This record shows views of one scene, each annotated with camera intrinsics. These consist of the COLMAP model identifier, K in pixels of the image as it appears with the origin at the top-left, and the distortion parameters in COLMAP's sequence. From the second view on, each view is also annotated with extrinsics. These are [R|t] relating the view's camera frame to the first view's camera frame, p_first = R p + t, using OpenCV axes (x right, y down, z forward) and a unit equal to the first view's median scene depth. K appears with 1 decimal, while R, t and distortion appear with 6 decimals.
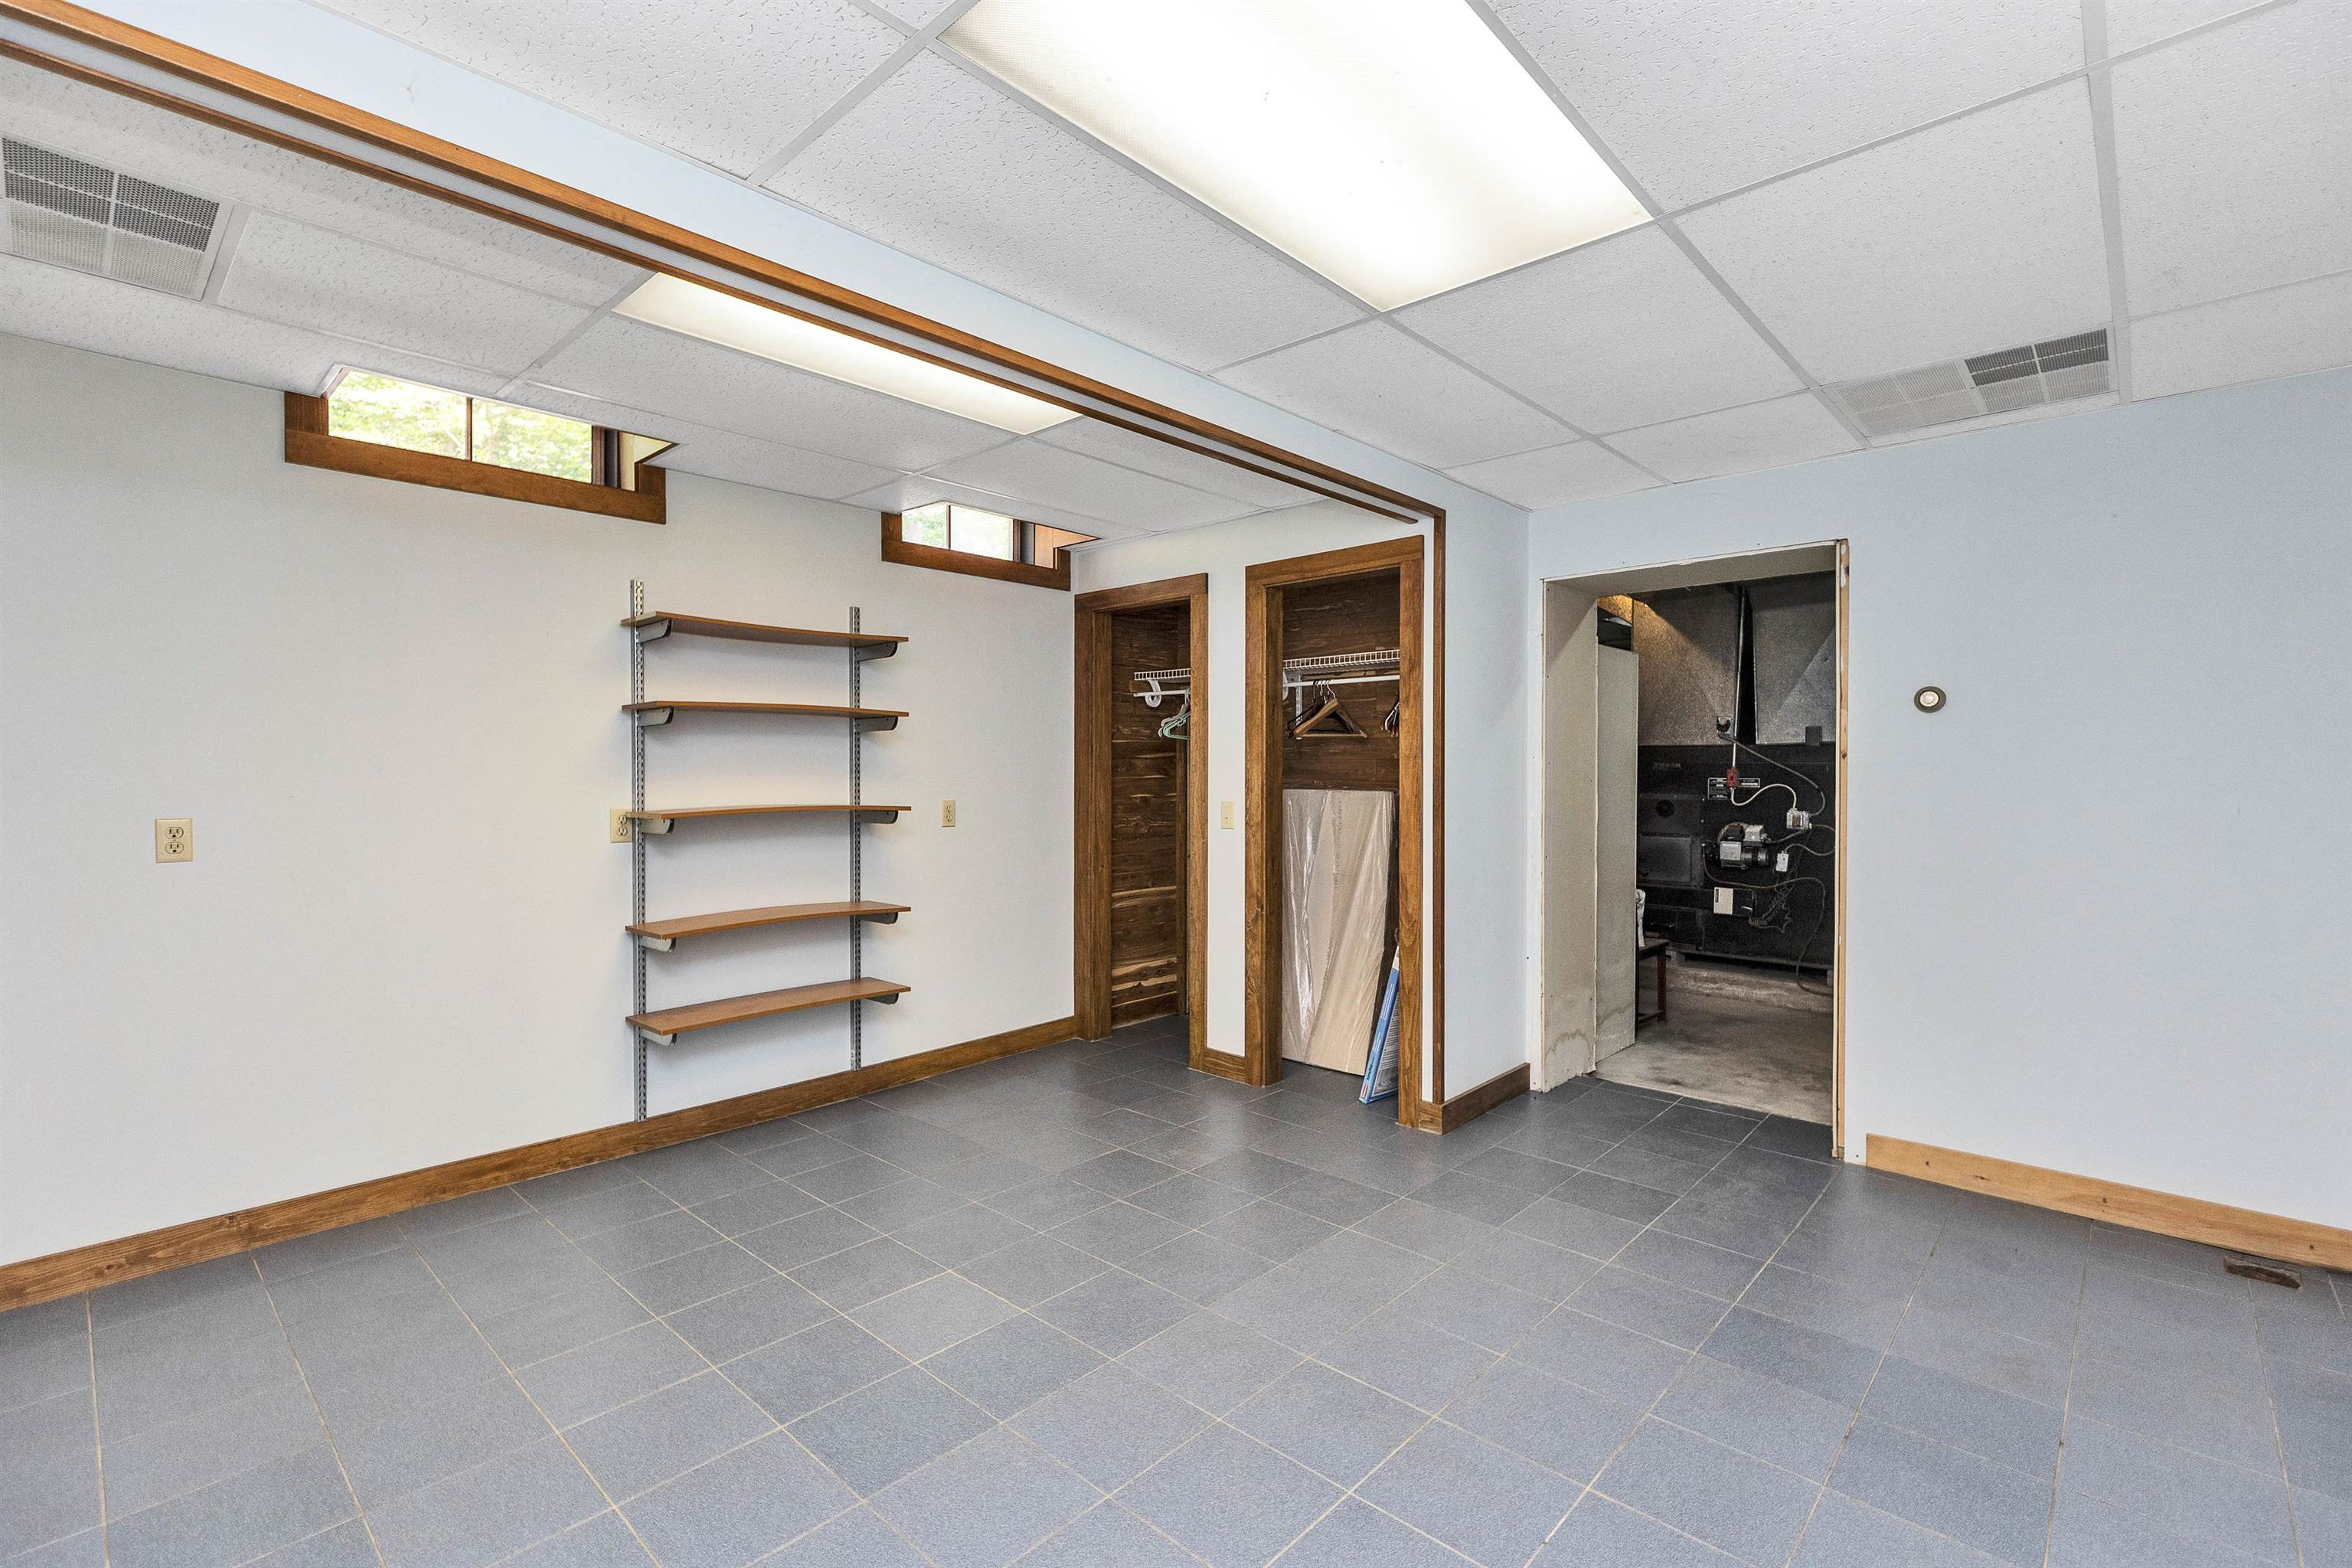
lens RADIAL K [[1045.7, 0, 1169.7], [0, 1045.7, 784.9], [0, 0, 1]] dist [0.004351, -0.000948]
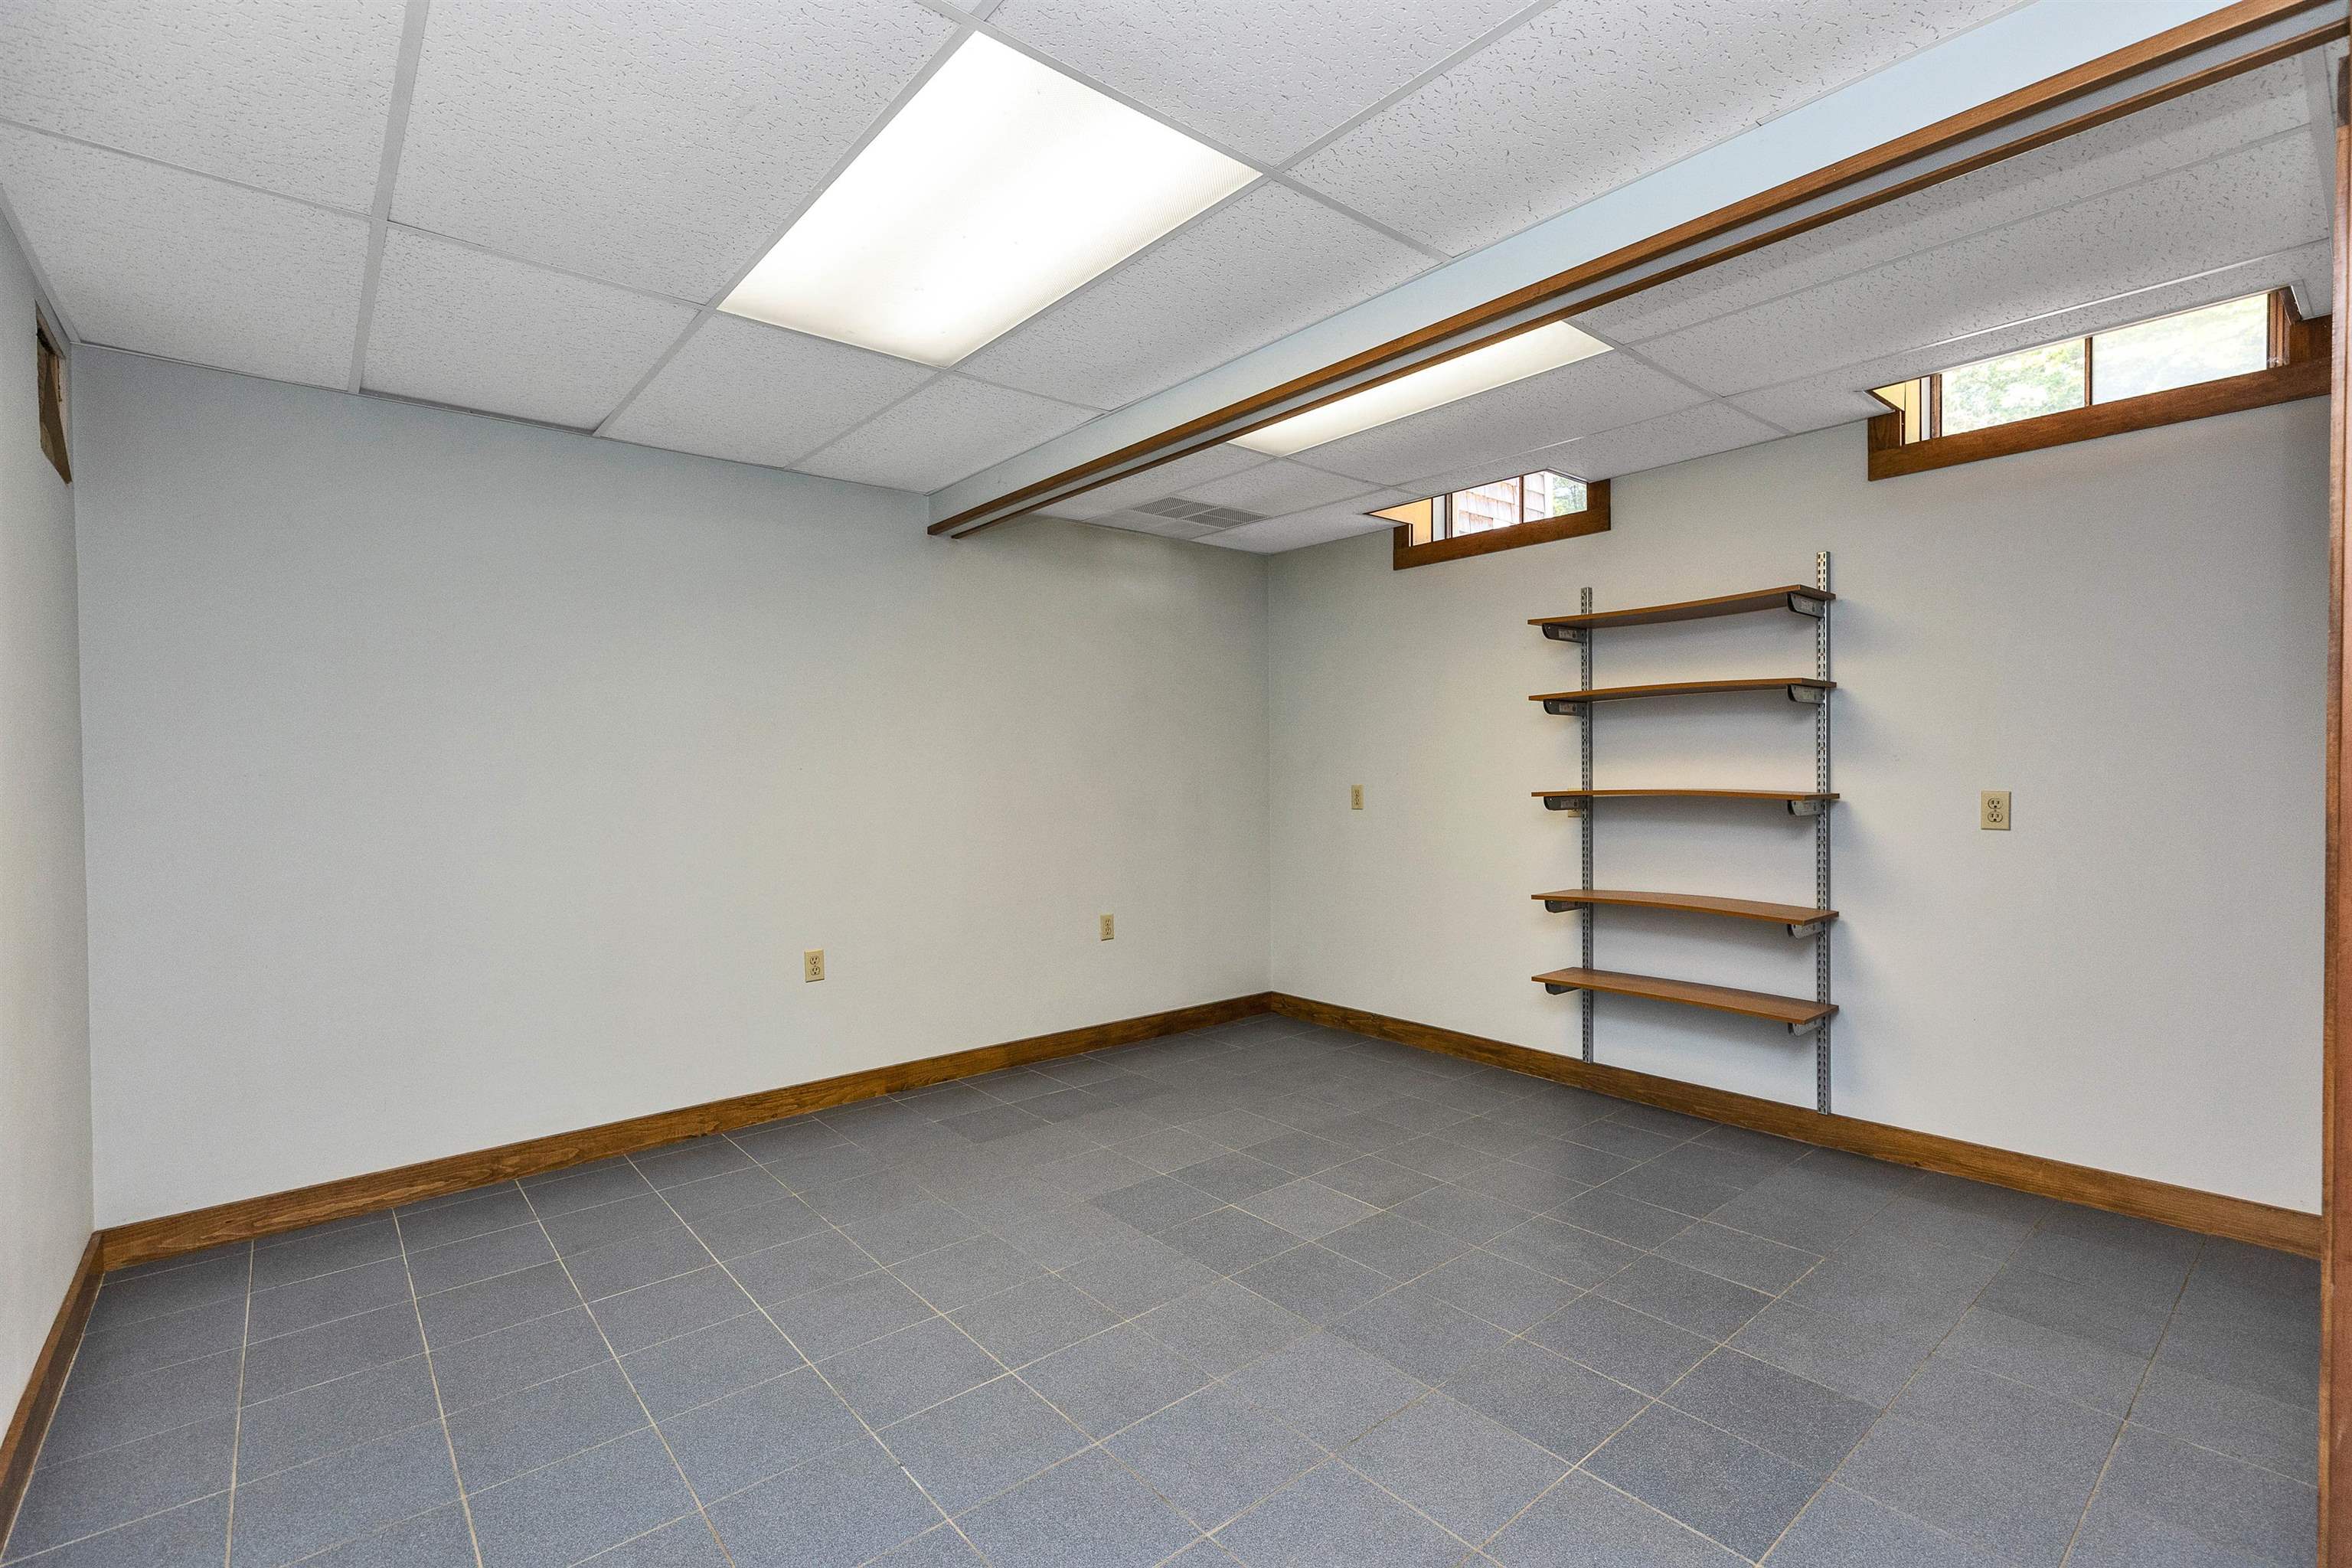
lens RADIAL K [[1045.7, 0, 1168.9], [0, 1045.7, 776.0], [0, 0, 1]] dist [0.004351, -0.000948]
pose [[-0.117681, 0.009172, -0.993009, 0.670213], [-0.004196, 0.999944, 0.009733, 0.000606], [0.993043, 0.005313, -0.117636, 0.674713]]
